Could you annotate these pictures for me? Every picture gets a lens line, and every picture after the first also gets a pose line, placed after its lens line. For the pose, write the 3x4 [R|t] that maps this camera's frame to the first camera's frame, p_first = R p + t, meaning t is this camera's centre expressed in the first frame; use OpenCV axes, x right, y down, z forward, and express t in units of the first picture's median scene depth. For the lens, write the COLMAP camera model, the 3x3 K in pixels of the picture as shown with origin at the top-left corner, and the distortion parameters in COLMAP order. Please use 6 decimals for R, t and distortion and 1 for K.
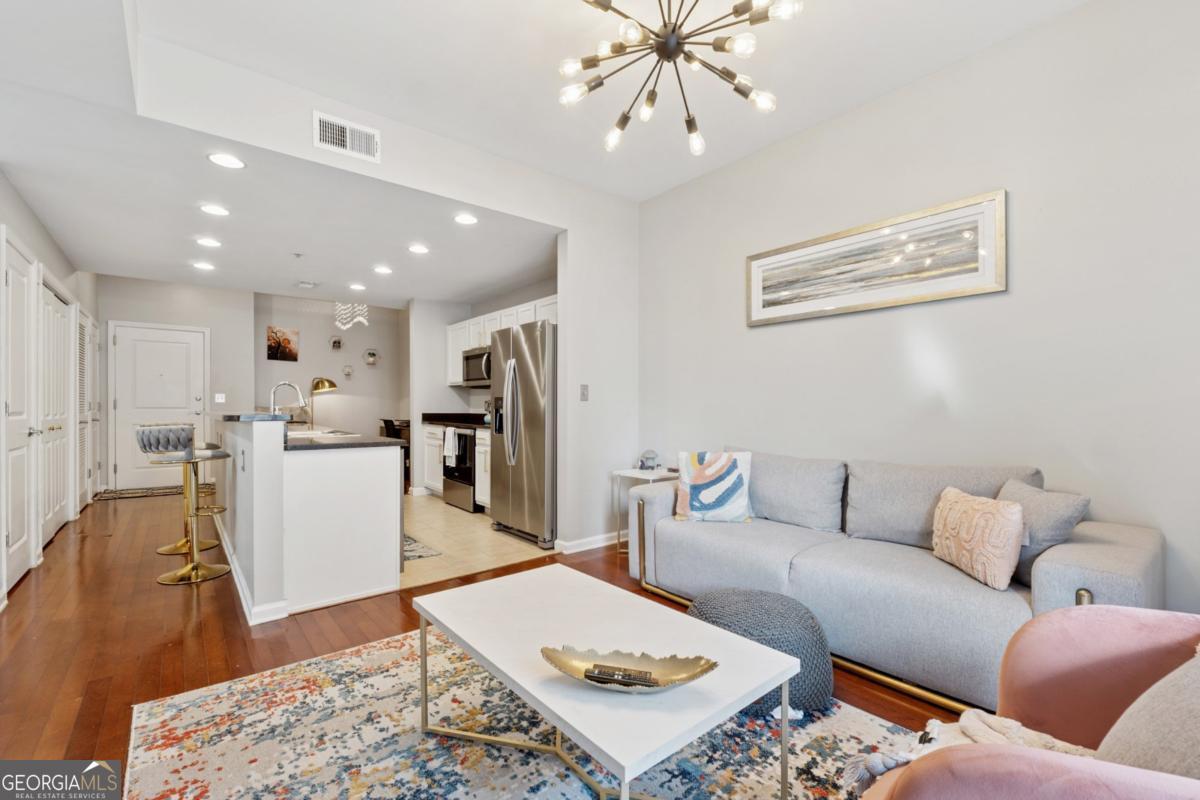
lens RADIAL K [[503.2, 0, 598.8], [0, 503.2, 400.6], [0, 0, 1]] dist [-0.006698, 0.000976]
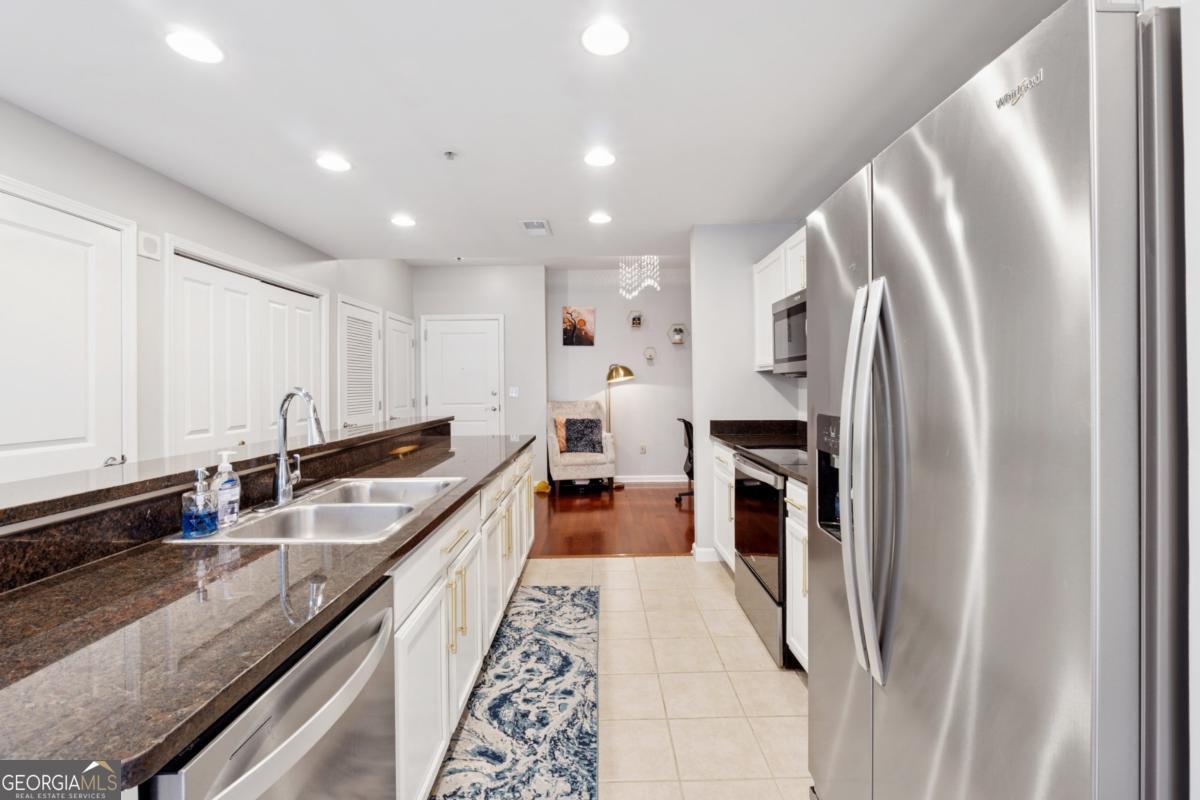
lens RADIAL K [[503.2, 0, 604.7], [0, 503.2, 388.2], [0, 0, 1]] dist [-0.006698, 0.000976]
pose [[0.775008, -0.008577, -0.631893, -0.067163], [0.019265, 0.999764, 0.010057, -0.017726], [0.631658, -0.019968, 0.774990, 0.412059]]
